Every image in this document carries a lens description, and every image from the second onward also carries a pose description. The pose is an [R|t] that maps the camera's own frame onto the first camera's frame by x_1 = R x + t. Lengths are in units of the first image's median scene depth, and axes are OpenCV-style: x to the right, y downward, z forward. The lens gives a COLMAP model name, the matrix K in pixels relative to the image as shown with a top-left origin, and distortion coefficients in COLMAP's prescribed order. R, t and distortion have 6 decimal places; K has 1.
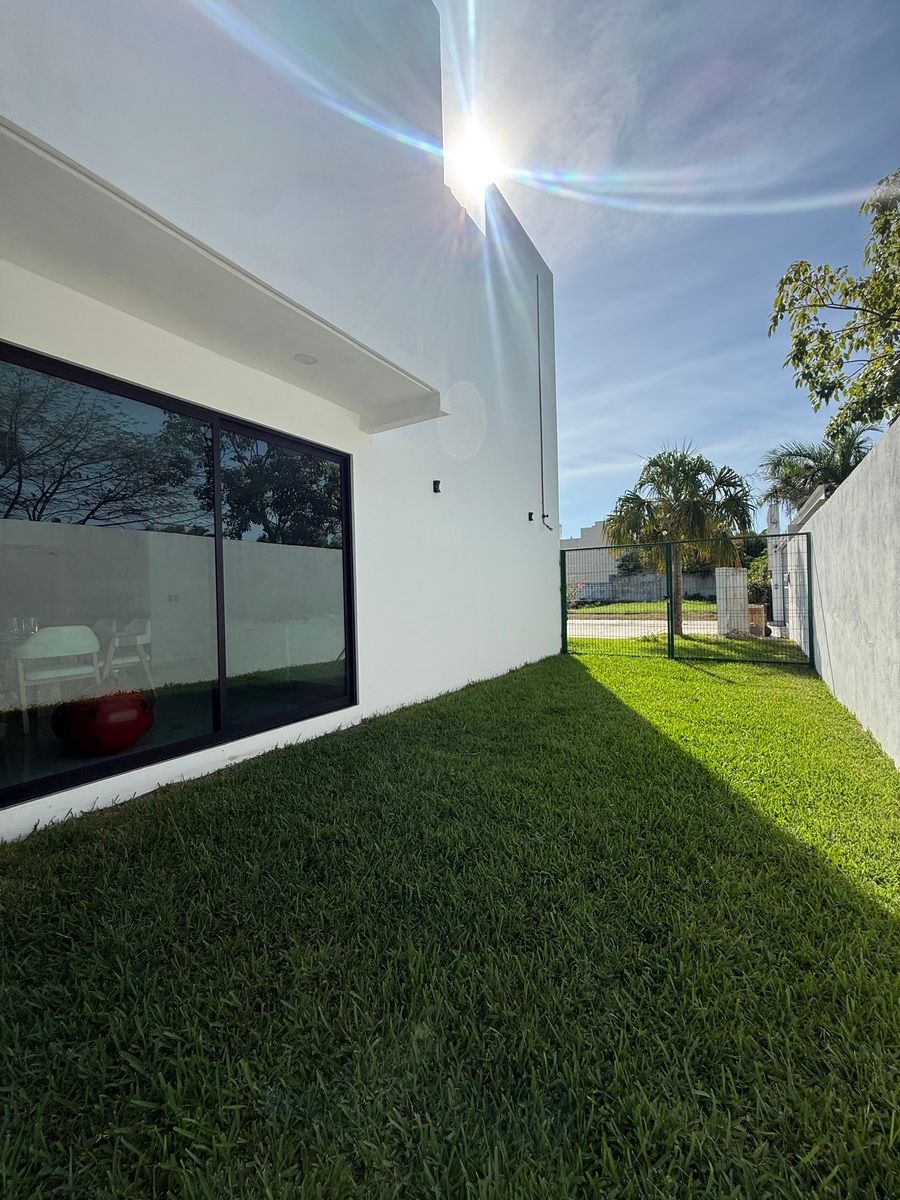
lens RADIAL K [[479.0, 0, 451.1], [0, 479.0, 596.5], [0, 0, 1]] dist [0.001213, -0.000244]
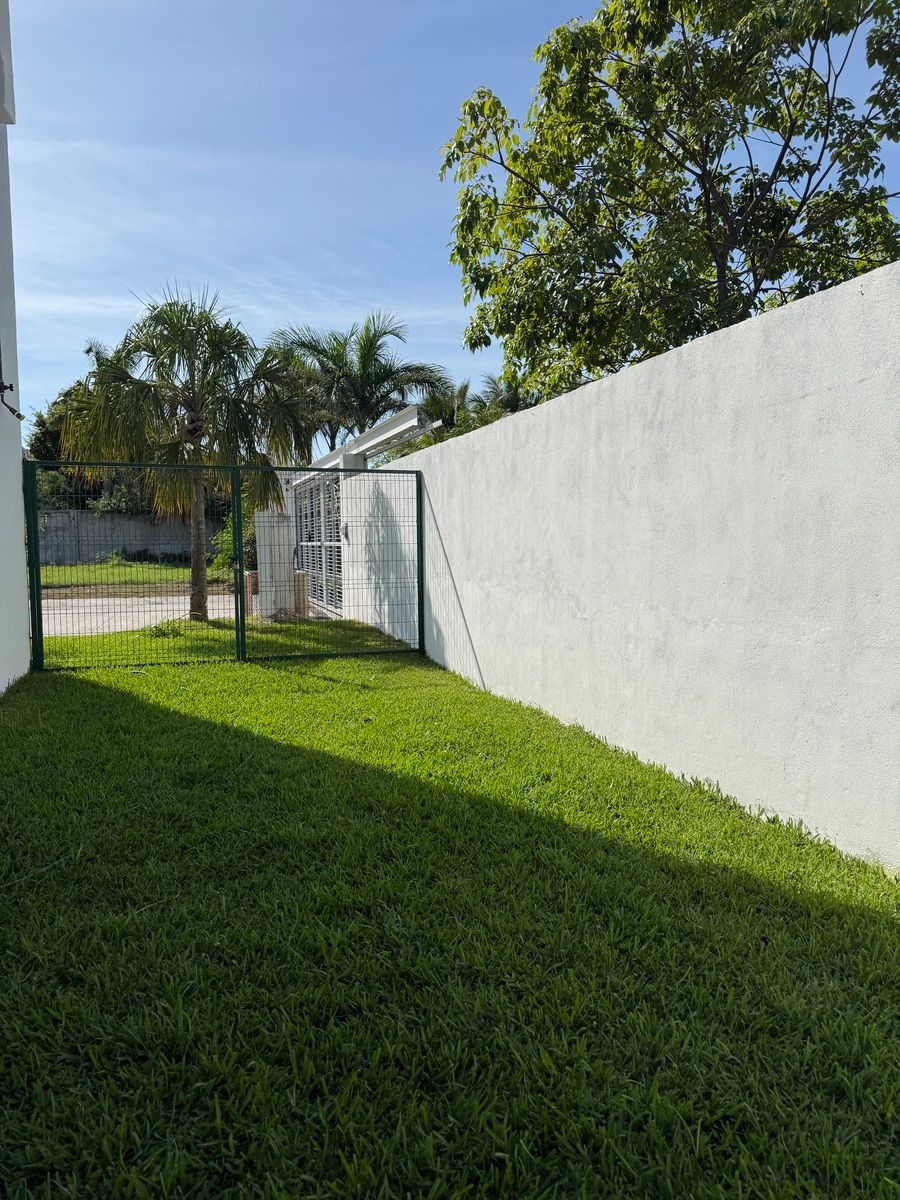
lens RADIAL K [[846.6, 0, 452.0], [0, 846.6, 601.4], [0, 0, 1]] dist [0.009377, 0.000666]
pose [[0.633720, -0.034186, 0.772807, -0.169023], [-0.007953, 0.998682, 0.050699, -0.000182], [-0.773522, -0.038275, 0.632613, 0.116436]]
